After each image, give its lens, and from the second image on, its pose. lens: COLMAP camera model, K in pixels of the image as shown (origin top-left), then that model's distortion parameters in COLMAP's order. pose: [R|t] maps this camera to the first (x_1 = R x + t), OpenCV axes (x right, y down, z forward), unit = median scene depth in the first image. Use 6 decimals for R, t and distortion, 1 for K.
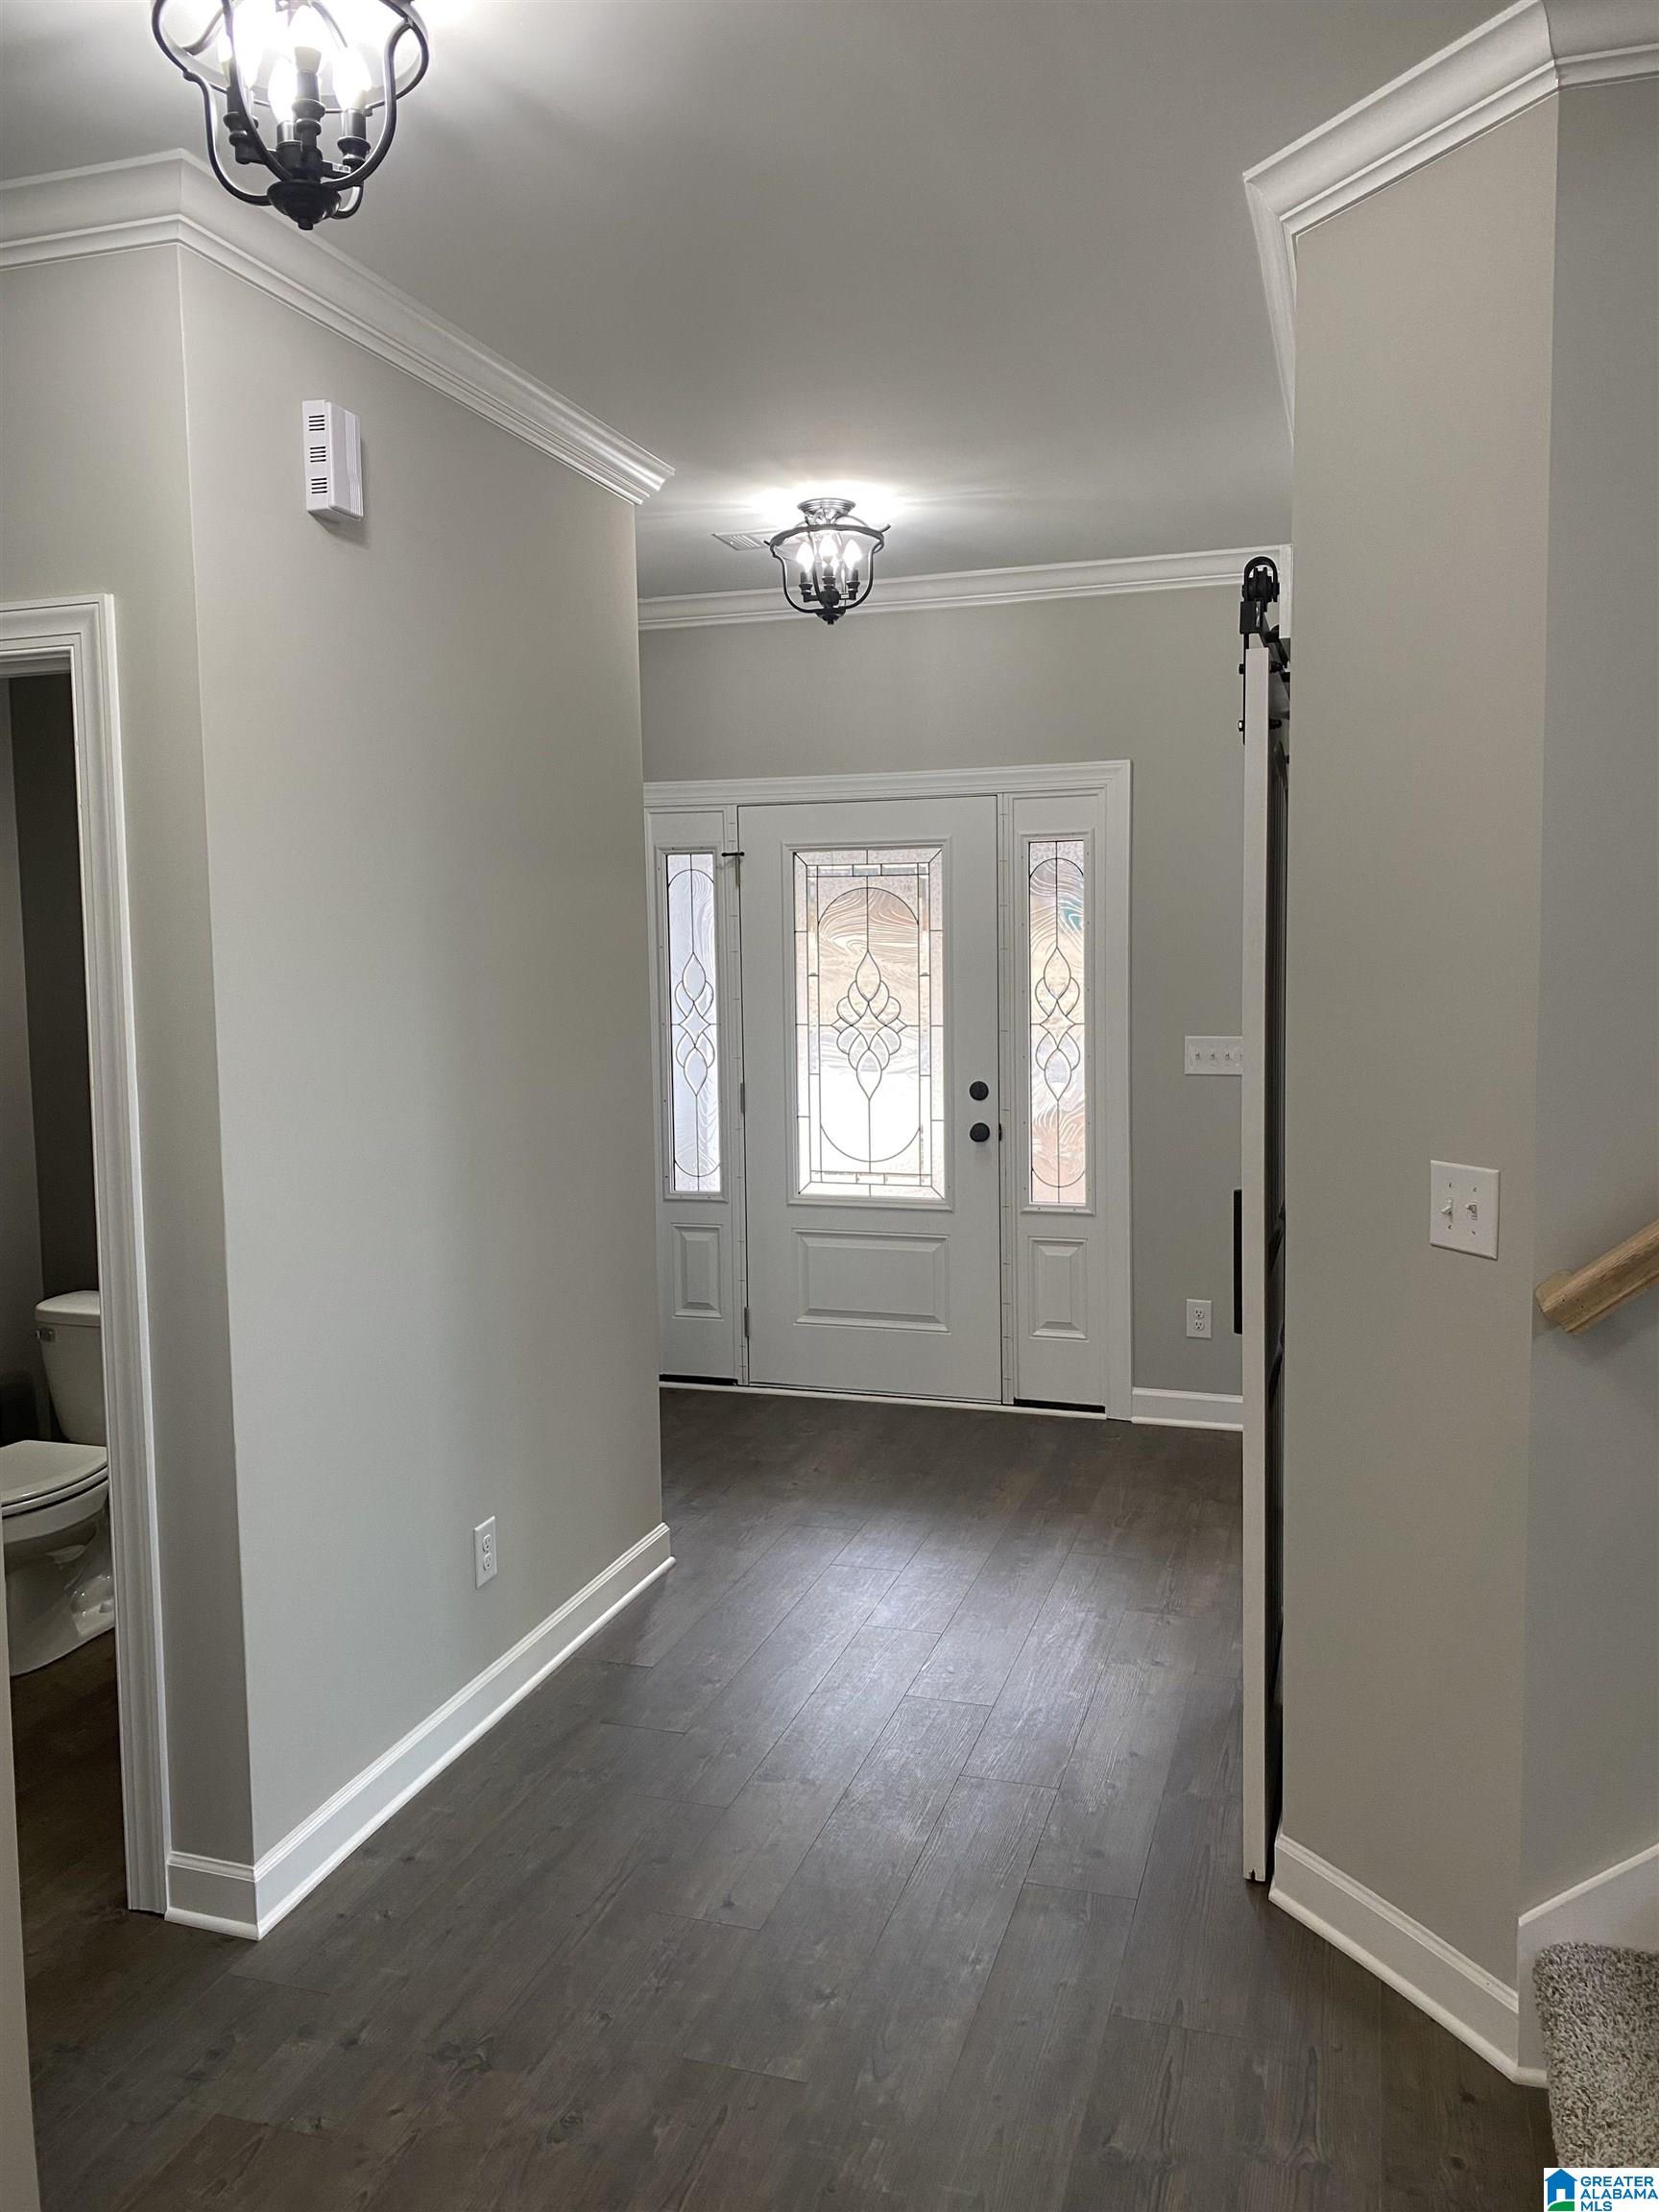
lens RADIAL K [[1588.8, 0, 857.3], [0, 1588.8, 1103.8], [0, 0, 1]] dist [0.047093, -0.239670]
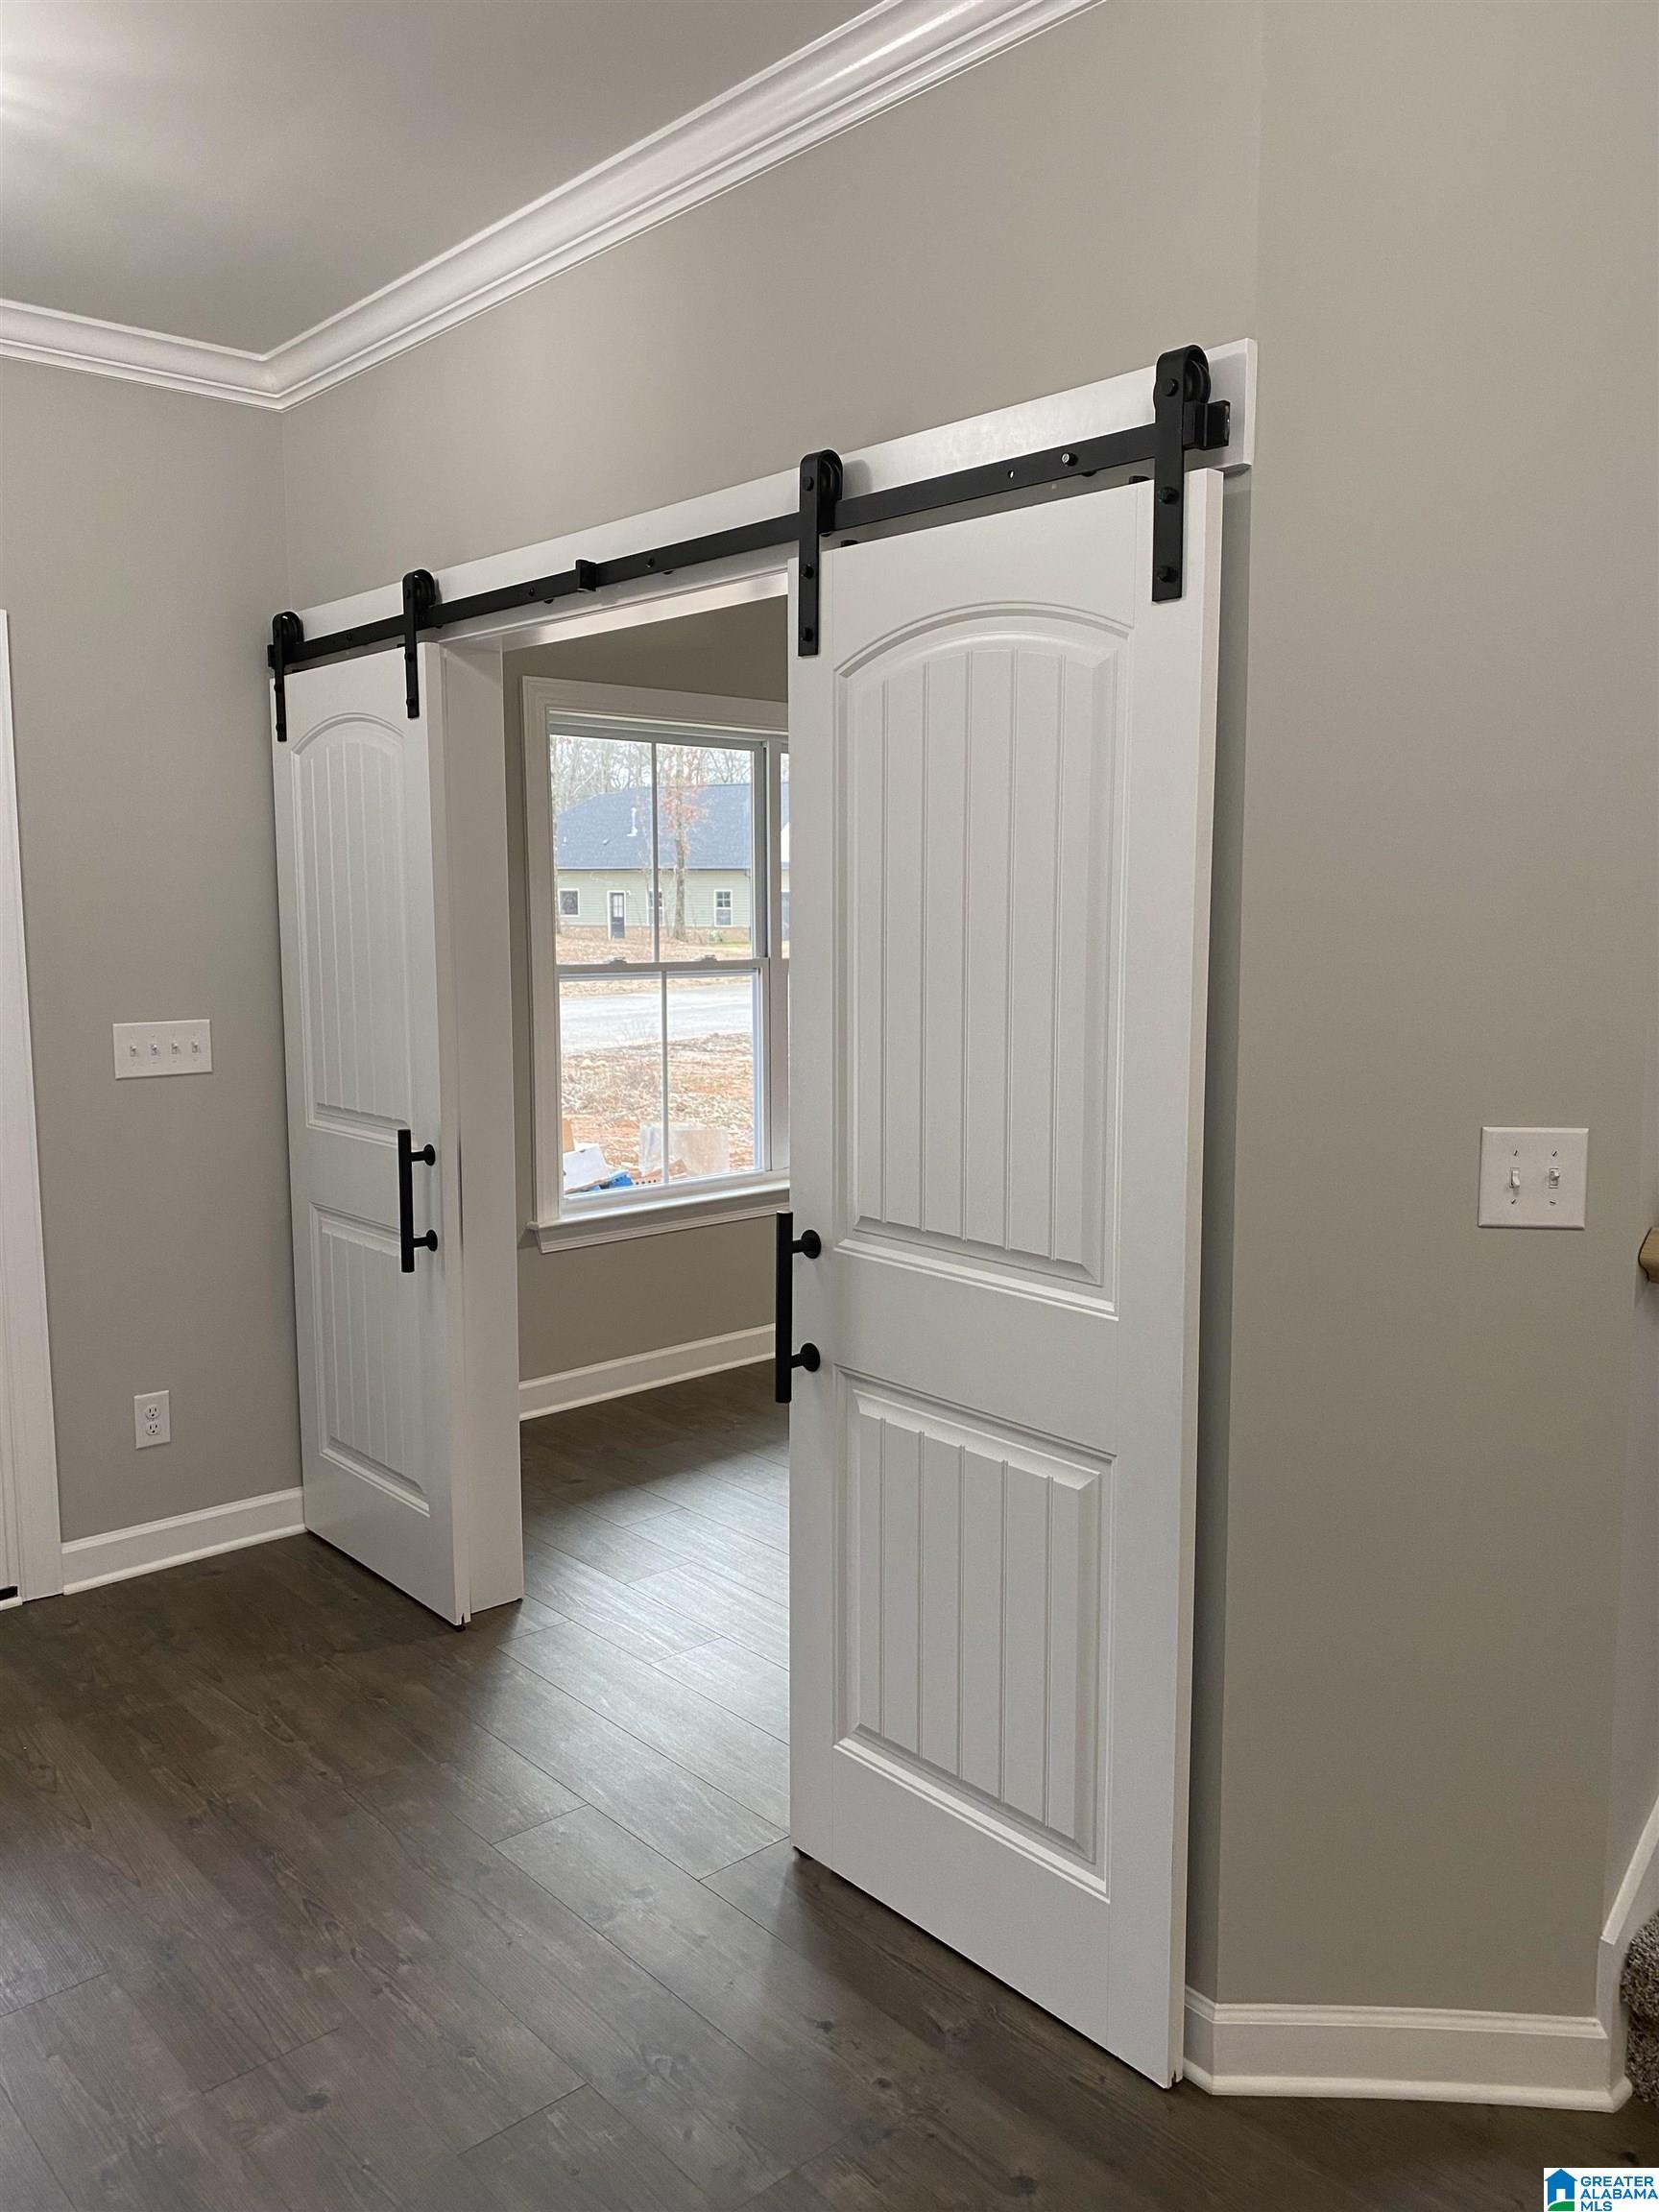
lens RADIAL K [[1623.5, 0, 857.9], [0, 1623.5, 1104.9], [0, 0, 1]] dist [-0.020006, 0.003692]
pose [[0.513425, -0.090986, 0.853298, -0.444024], [0.079549, 0.995128, 0.058245, -0.043311], [-0.854440, 0.037974, 0.518161, 0.678300]]
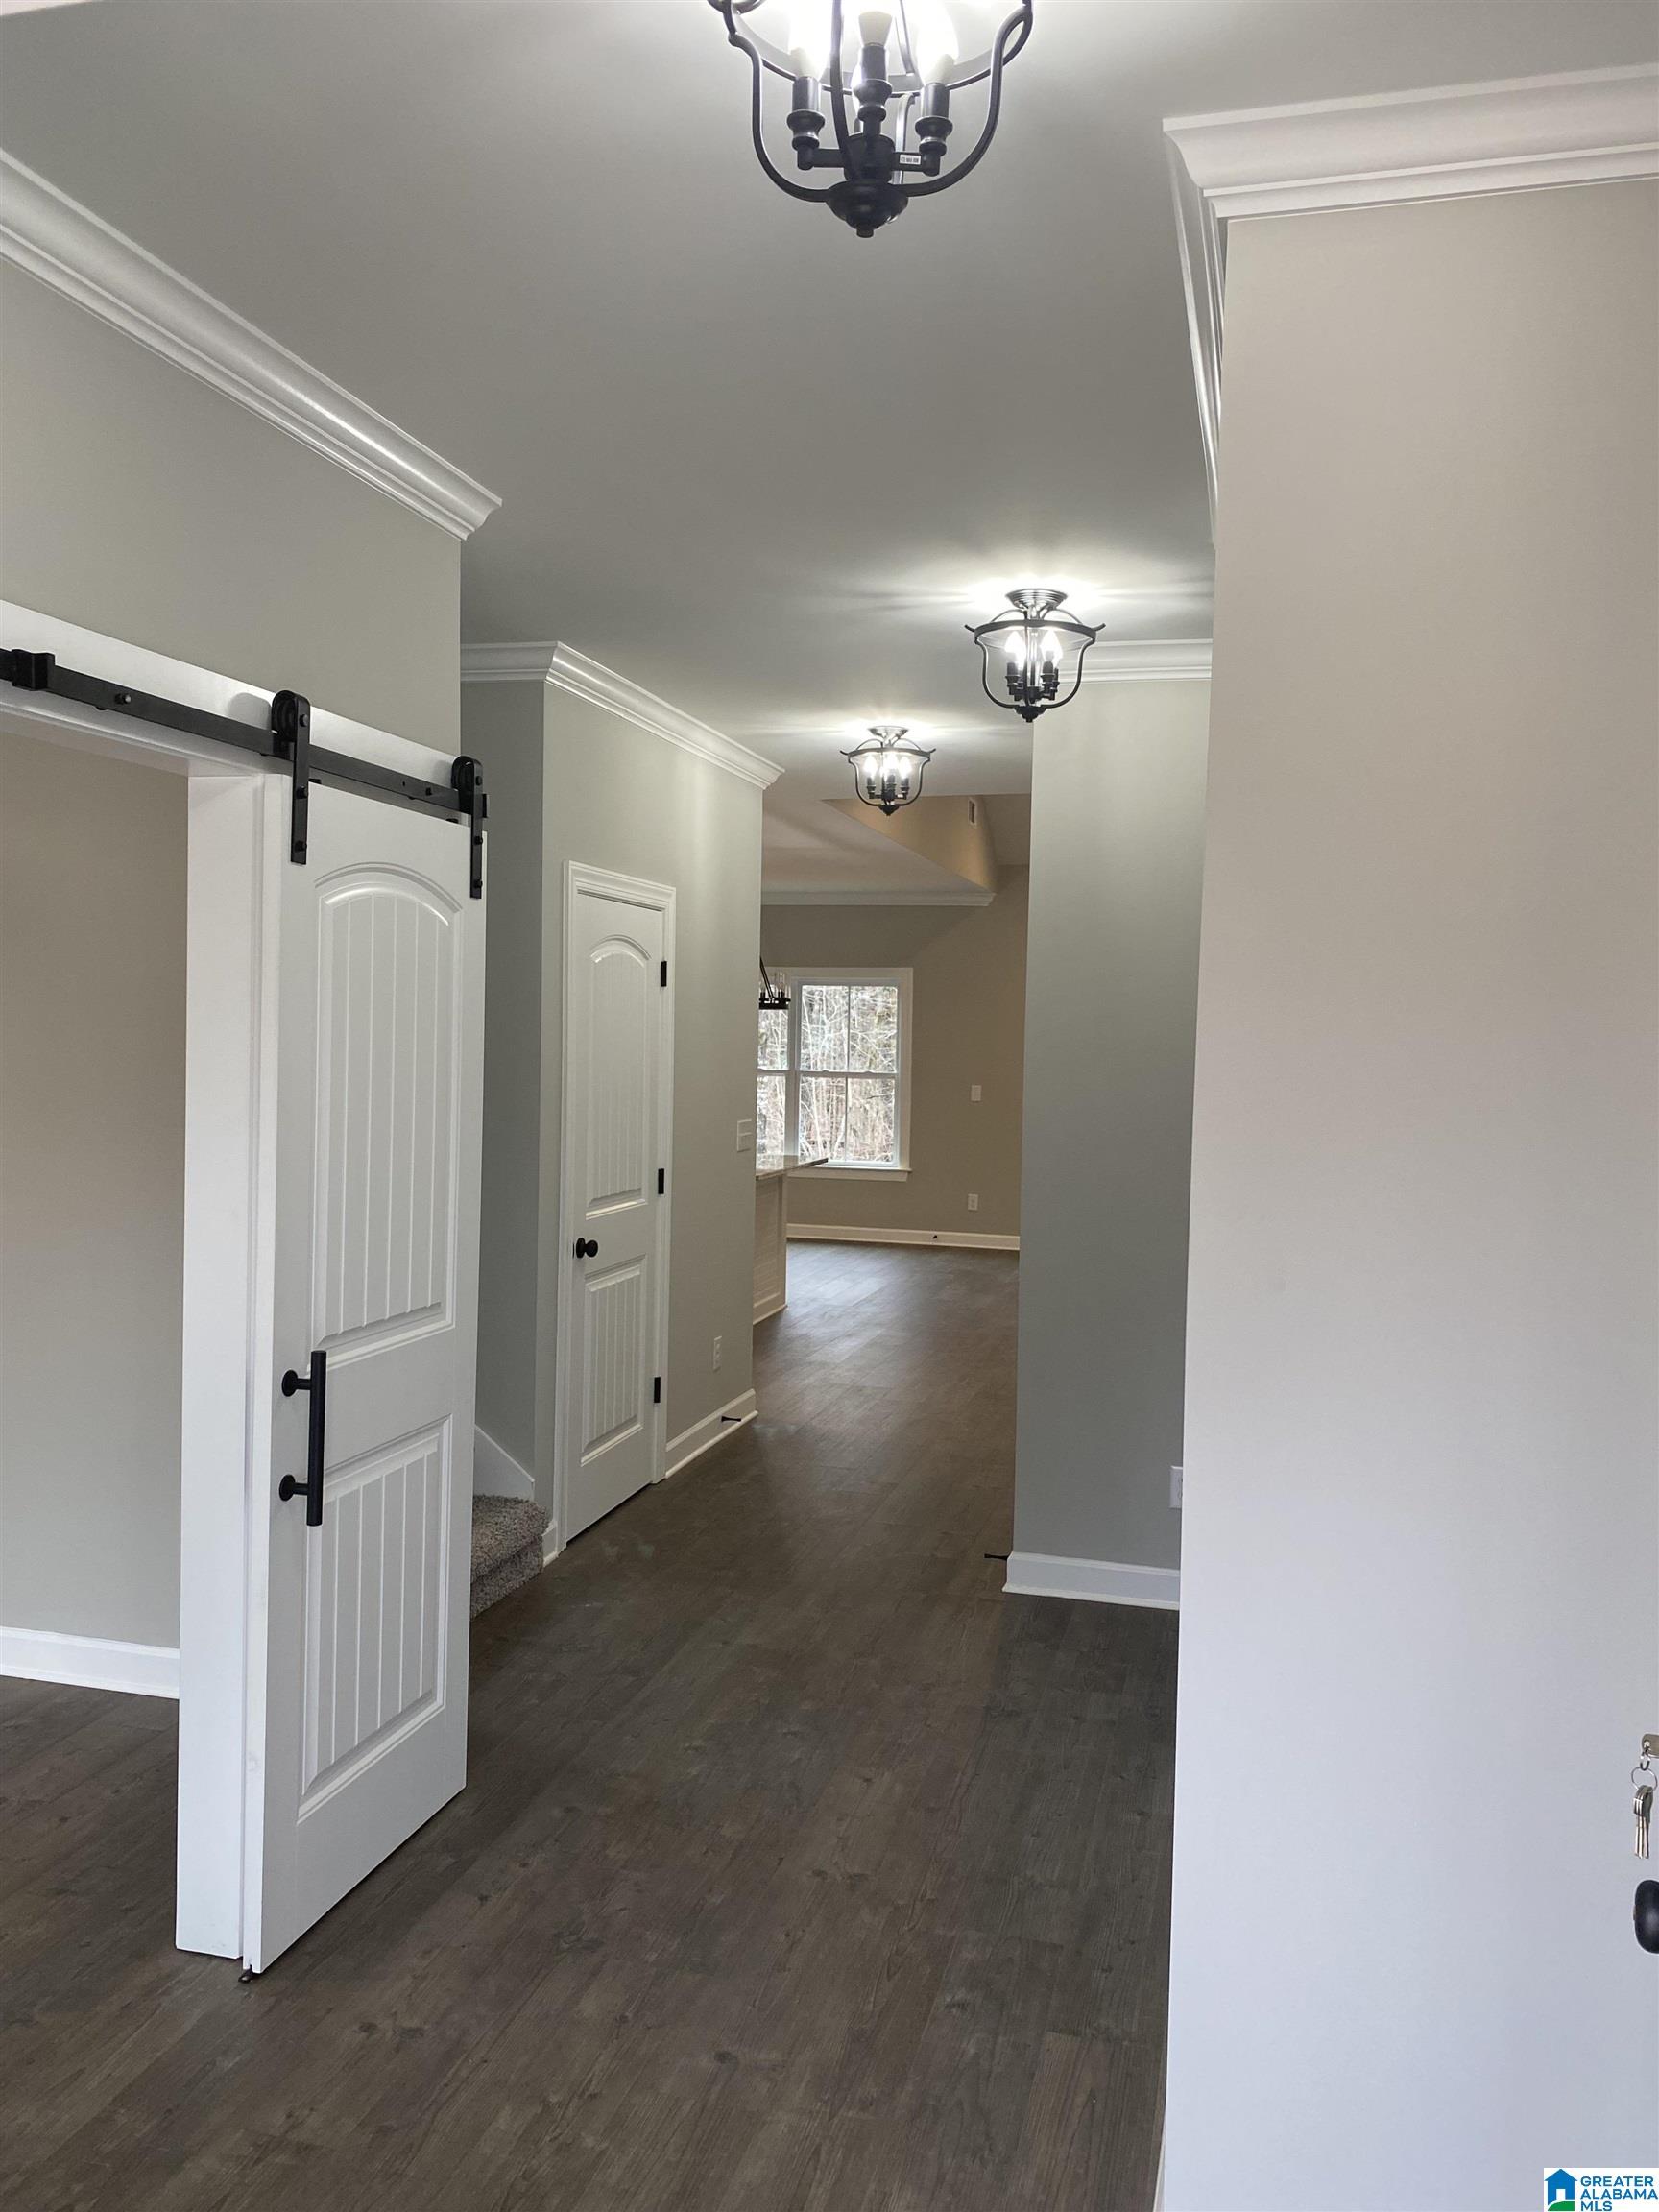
lens RADIAL K [[1588.8, 0, 857.3], [0, 1588.8, 1103.8], [0, 0, 1]] dist [0.047093, -0.239670]
pose [[-0.998300, -0.005722, -0.057998, 0.006520], [-0.013342, 0.991177, 0.131870, -0.217946], [0.056732, 0.132420, -0.989569, 2.129413]]
